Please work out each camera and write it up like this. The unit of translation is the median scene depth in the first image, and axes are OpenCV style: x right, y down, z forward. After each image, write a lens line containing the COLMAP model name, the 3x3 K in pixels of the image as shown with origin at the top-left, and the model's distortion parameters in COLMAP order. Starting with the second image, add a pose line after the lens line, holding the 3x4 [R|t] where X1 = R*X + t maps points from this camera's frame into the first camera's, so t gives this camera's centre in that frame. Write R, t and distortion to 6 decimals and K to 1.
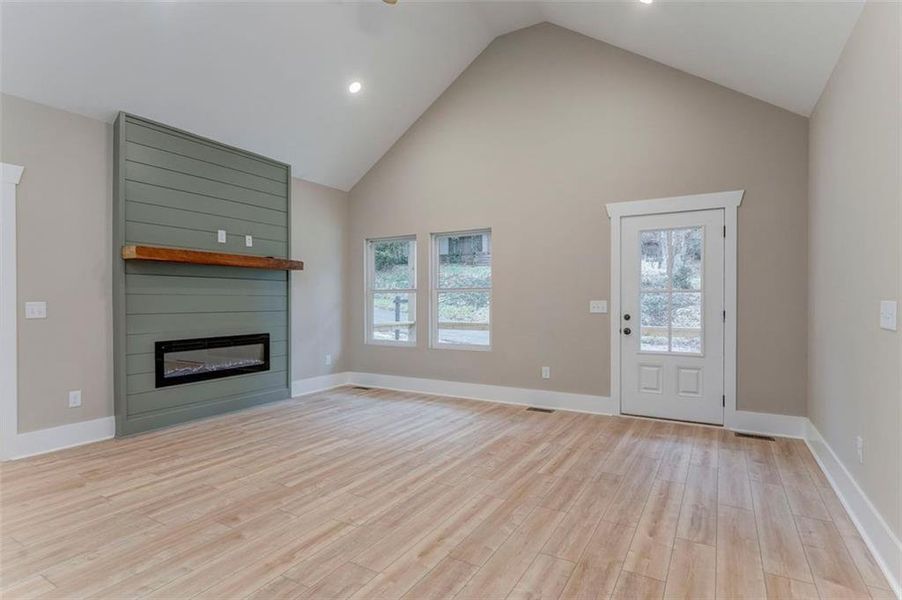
lens RADIAL K [[463.4, 0, 447.6], [0, 463.4, 304.0], [0, 0, 1]] dist [-0.013332, 0.002360]
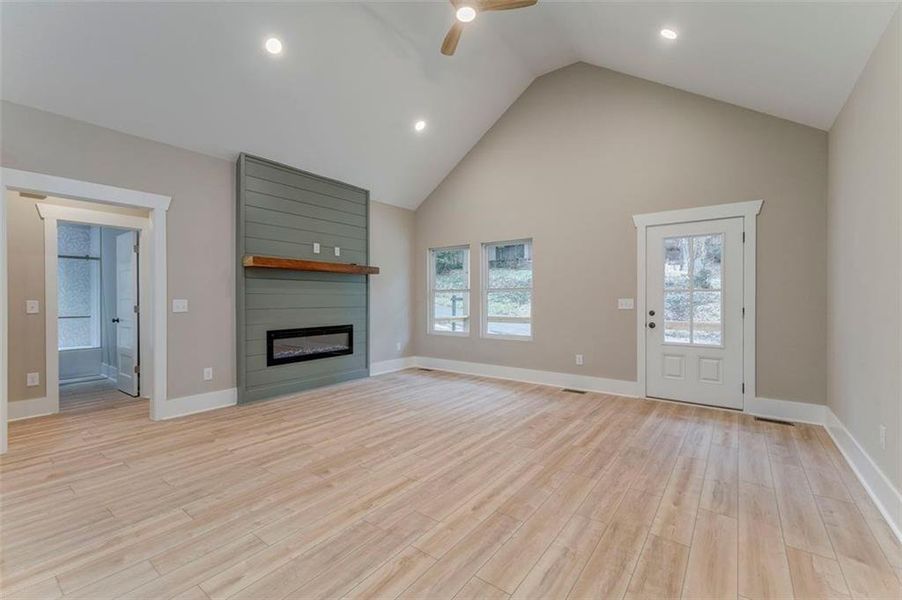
lens RADIAL K [[381.3, 0, 453.4], [0, 381.3, 298.2], [0, 0, 1]] dist [0.003982, 0.000007]
pose [[0.994109, 0.000213, -0.108381, -0.001654], [-0.001143, 0.999963, -0.008522, -0.000004], [0.108376, 0.008596, 0.994073, -0.002724]]
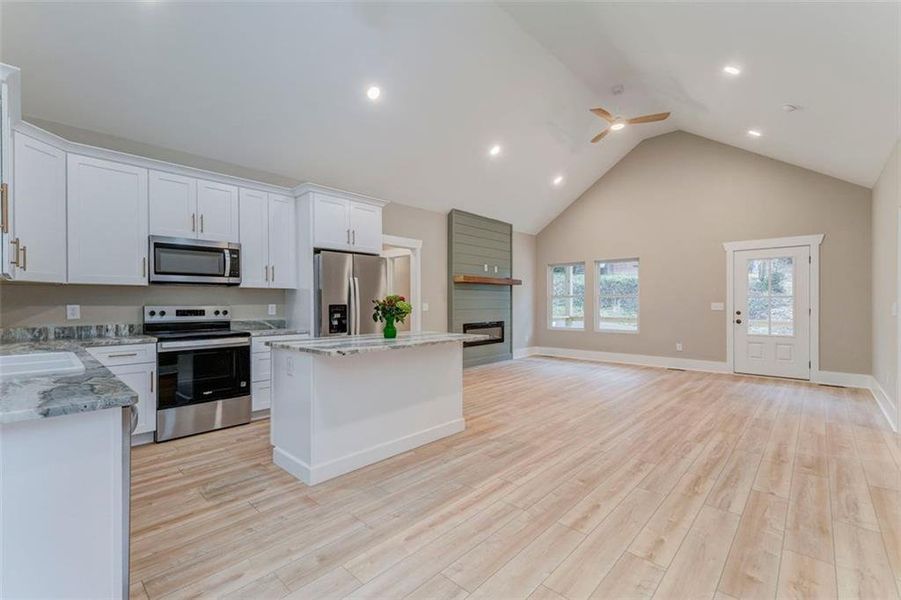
lens RADIAL K [[380.9, 0, 453.2], [0, 380.9, 301.9], [0, 0, 1]] dist [0.003982, 0.000007]
pose [[0.974096, -0.000623, -0.226133, -0.352862], [-0.001375, 0.999961, -0.008679, 0.004060], [0.226129, 0.008765, 0.974058, -0.660435]]
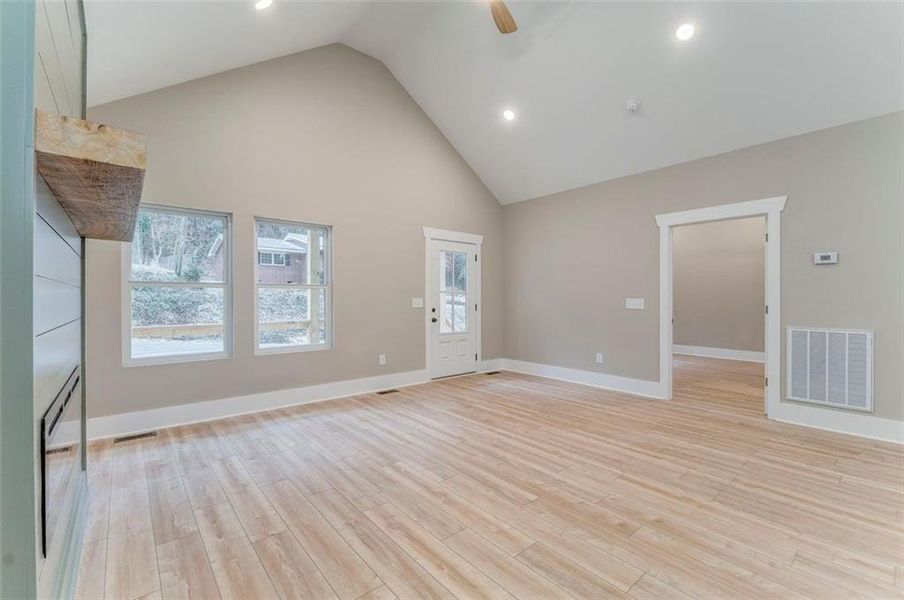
lens RADIAL K [[382.2, 0, 454.8], [0, 382.2, 300.7], [0, 0, 1]] dist [0.003982, 0.000007]
pose [[0.338780, -0.007926, 0.940832, -0.864699], [0.006352, 0.999961, 0.006137, -0.008536], [-0.940844, 0.003898, 0.338817, 0.683220]]
